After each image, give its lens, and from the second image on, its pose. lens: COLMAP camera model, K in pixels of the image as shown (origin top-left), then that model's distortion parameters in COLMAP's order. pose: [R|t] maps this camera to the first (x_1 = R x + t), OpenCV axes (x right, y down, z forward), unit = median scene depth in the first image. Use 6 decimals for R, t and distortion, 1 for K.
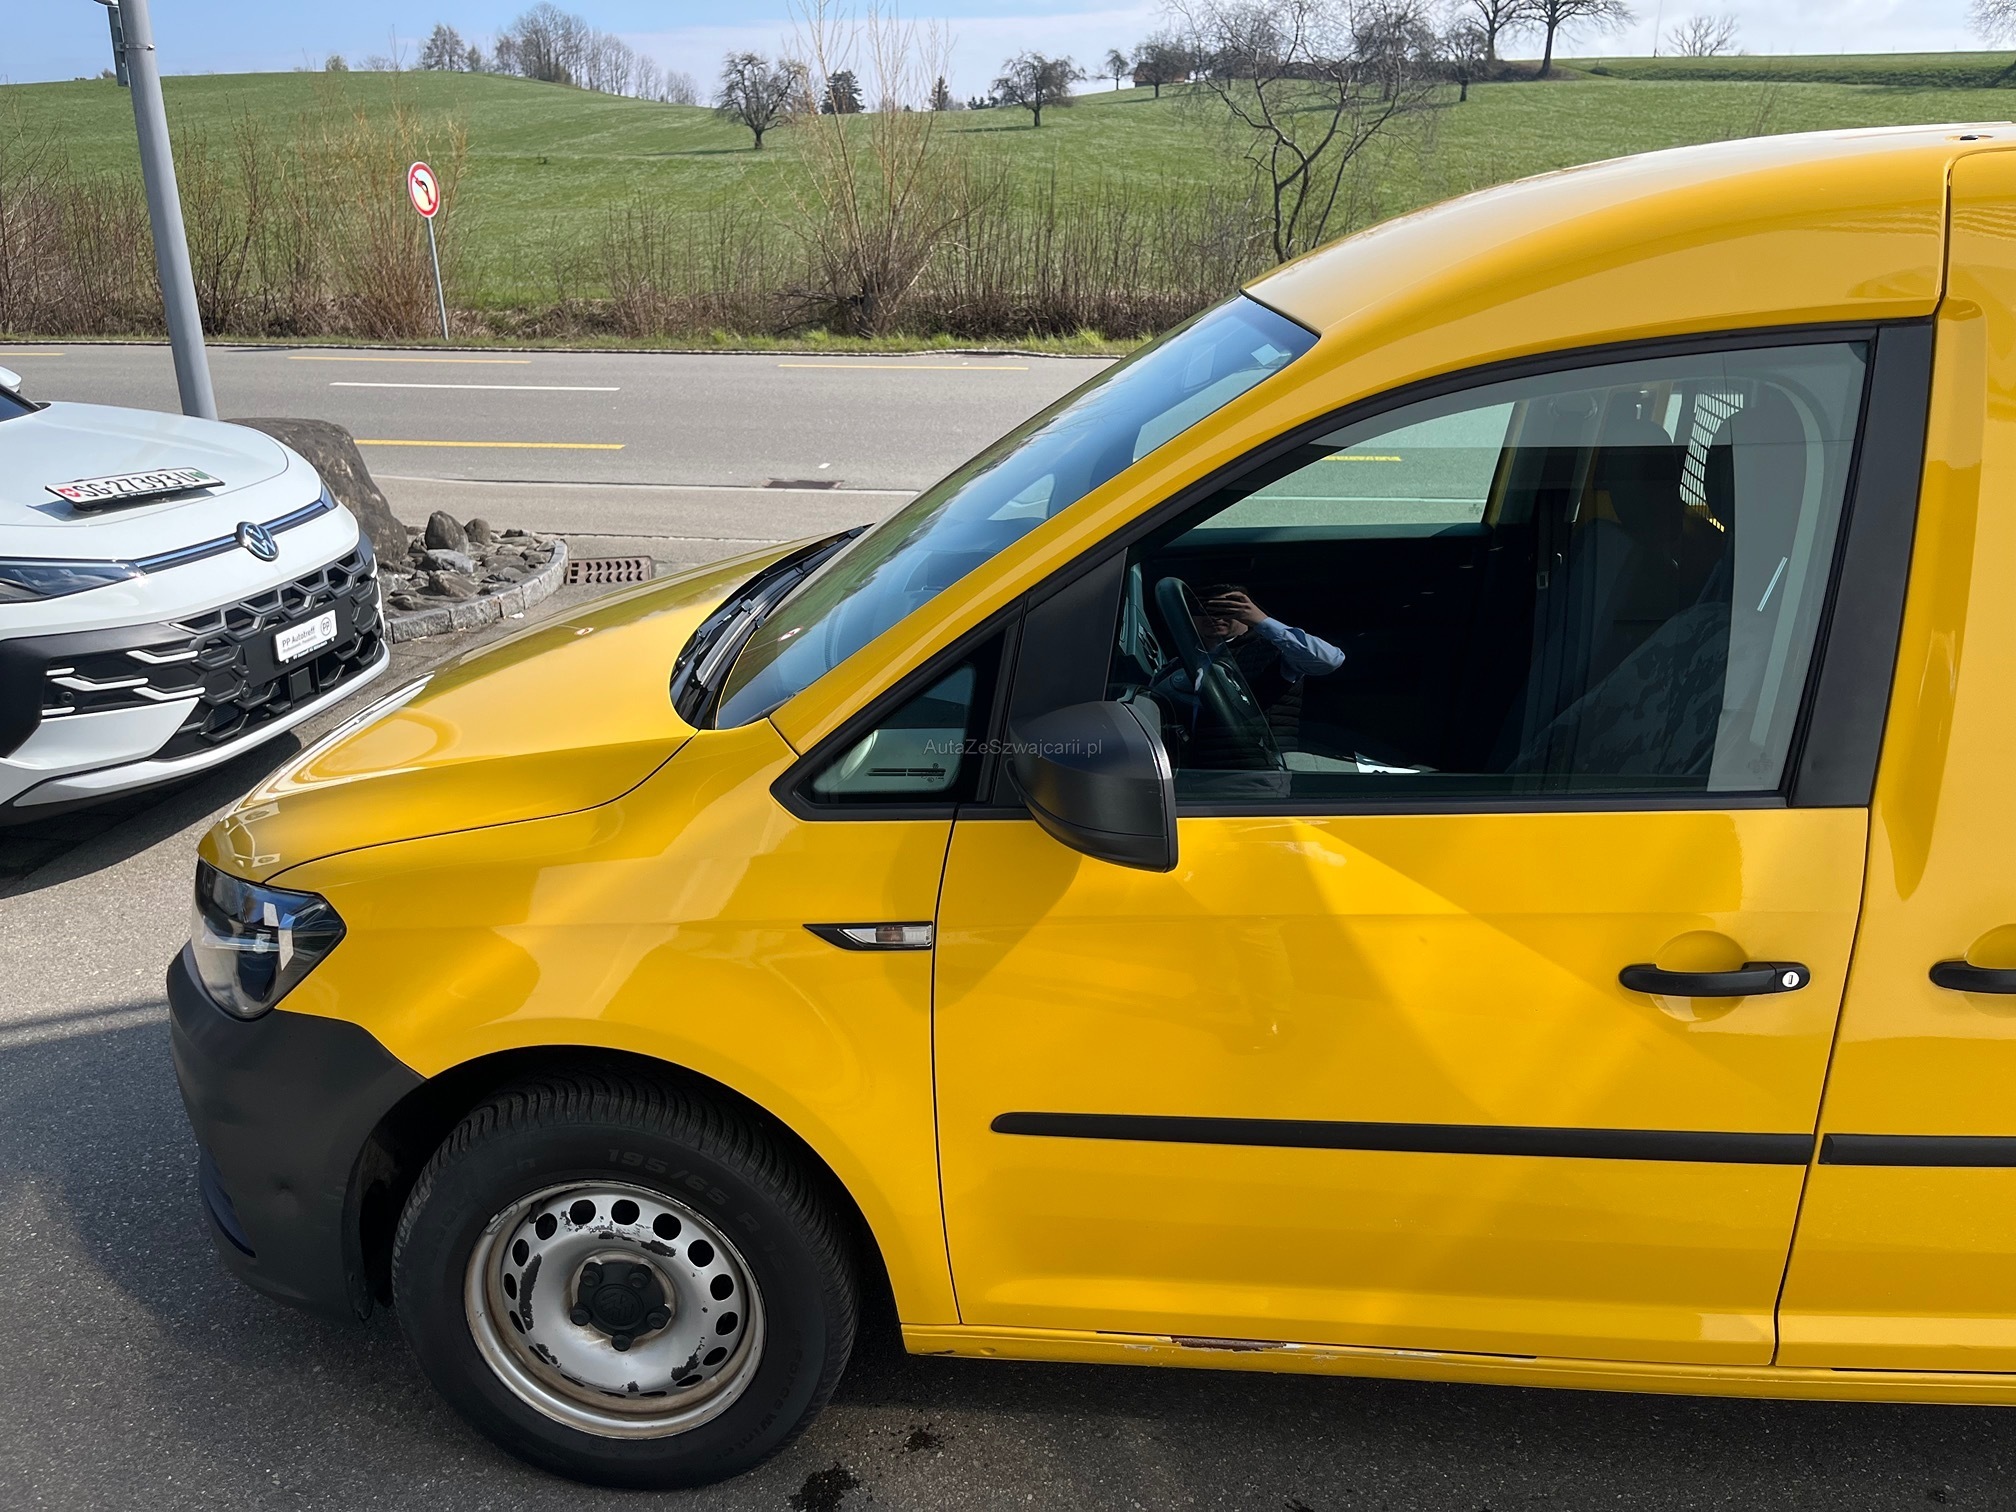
lens RADIAL K [[1518.2, 0, 994.1], [0, 1518.2, 745.3], [0, 0, 1]] dist [0.055864, -0.073024]
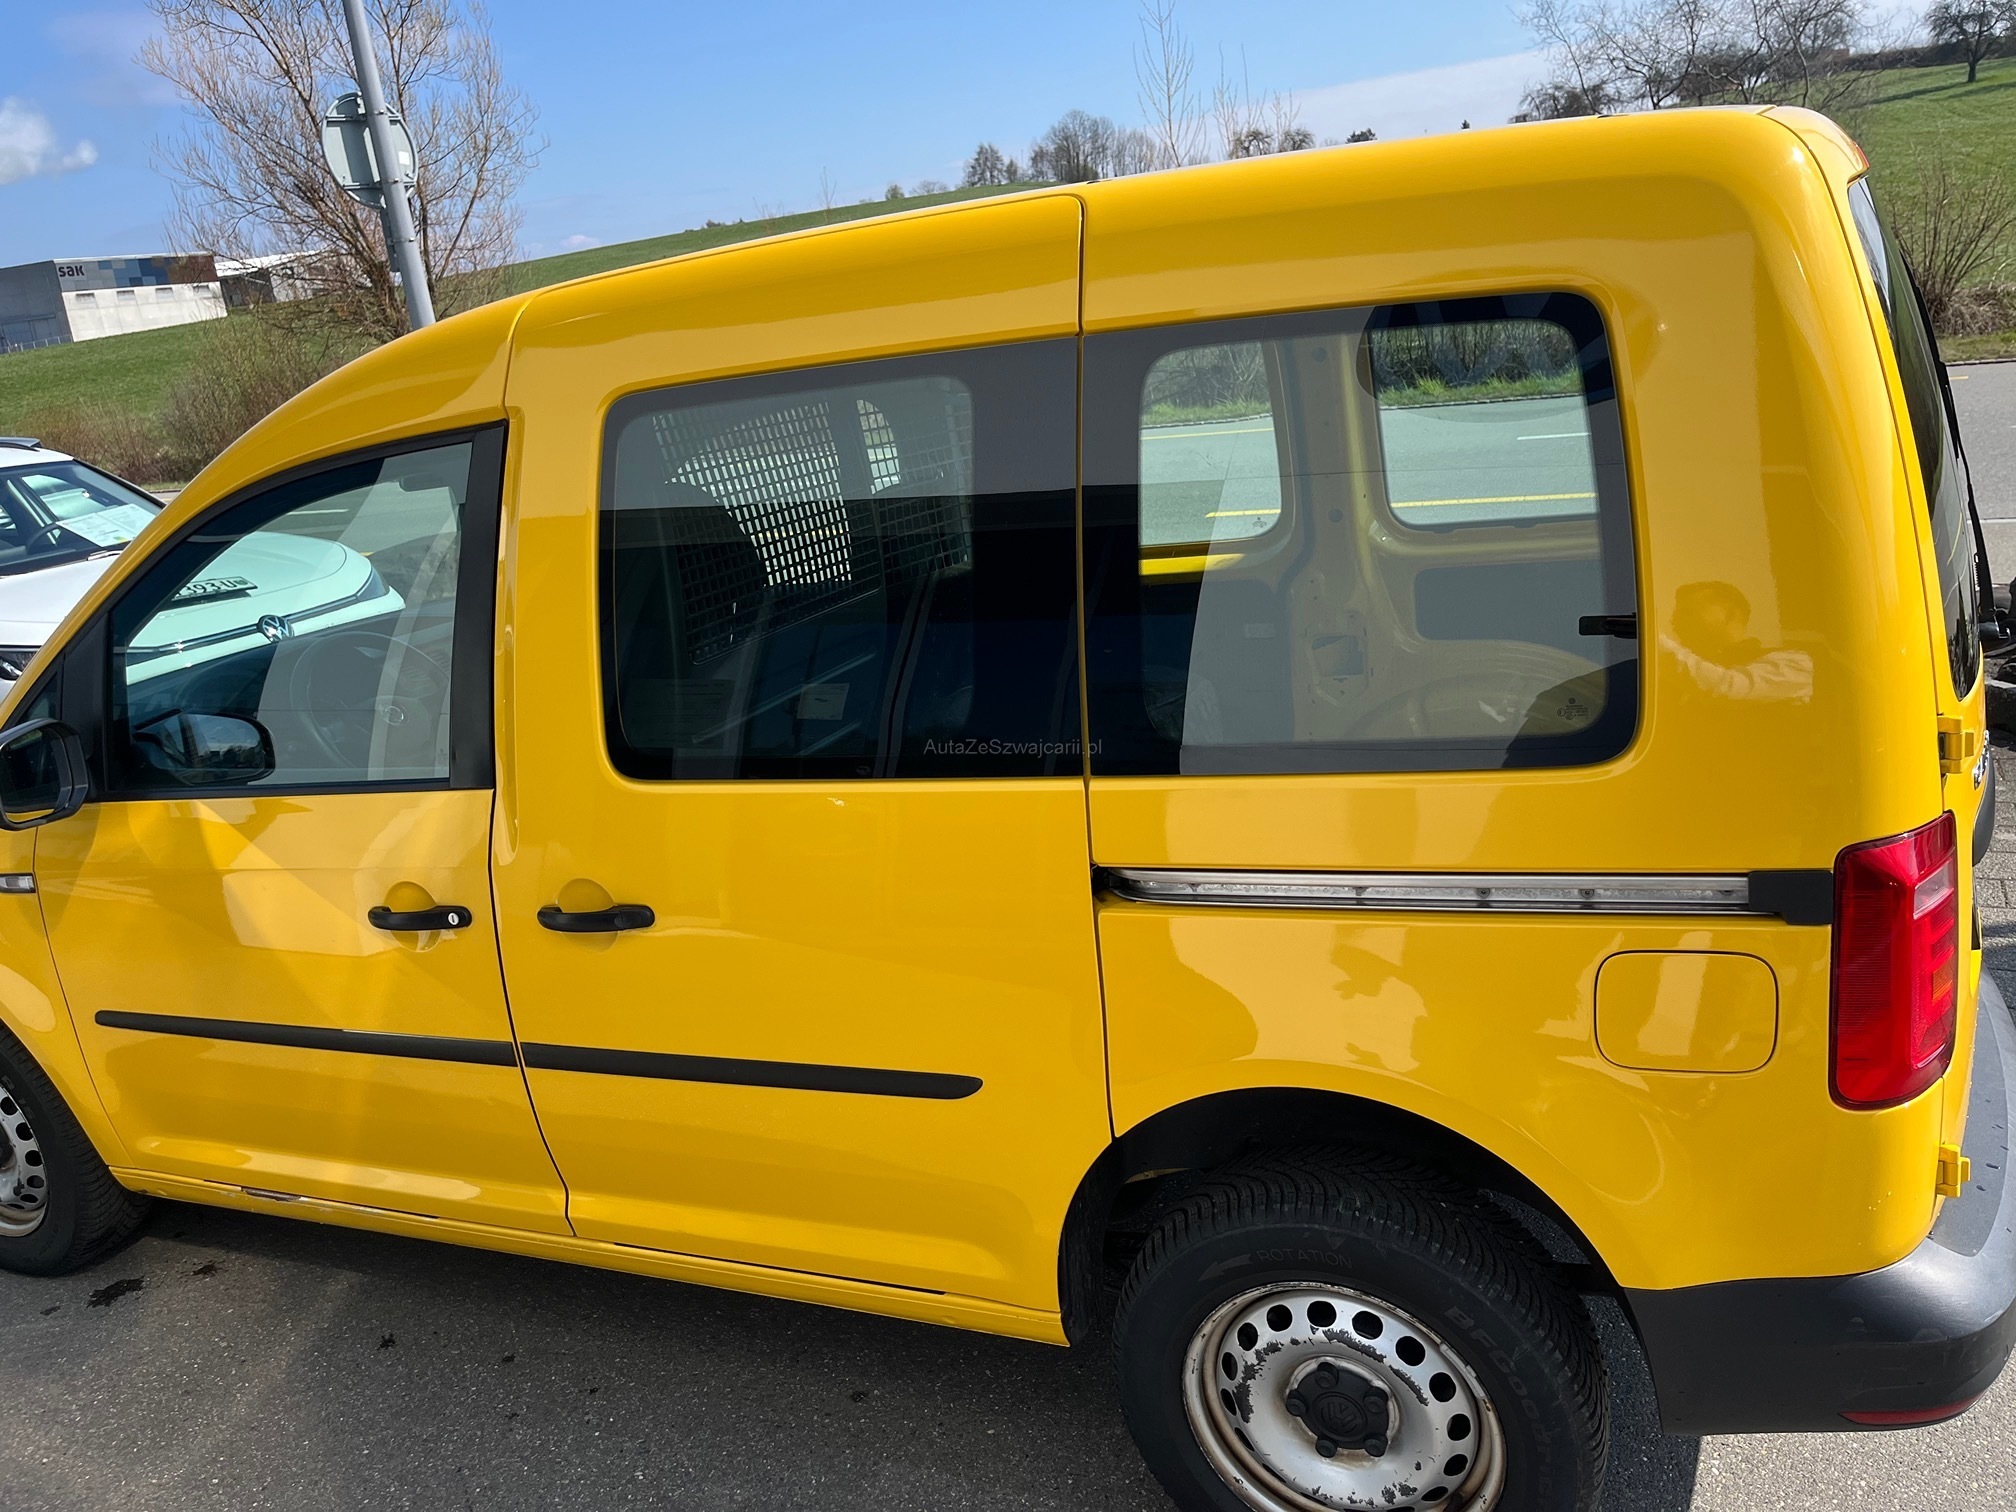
lens RADIAL K [[1518.2, 0, 1015.6], [0, 1518.2, 757.5], [0, 0, 1]] dist [0.055864, -0.073024]
pose [[0.947401, -0.011179, -0.319853, 0.121637], [0.000173, 0.999407, -0.034419, 0.005077], [0.320048, 0.032553, 0.946842, -0.008930]]
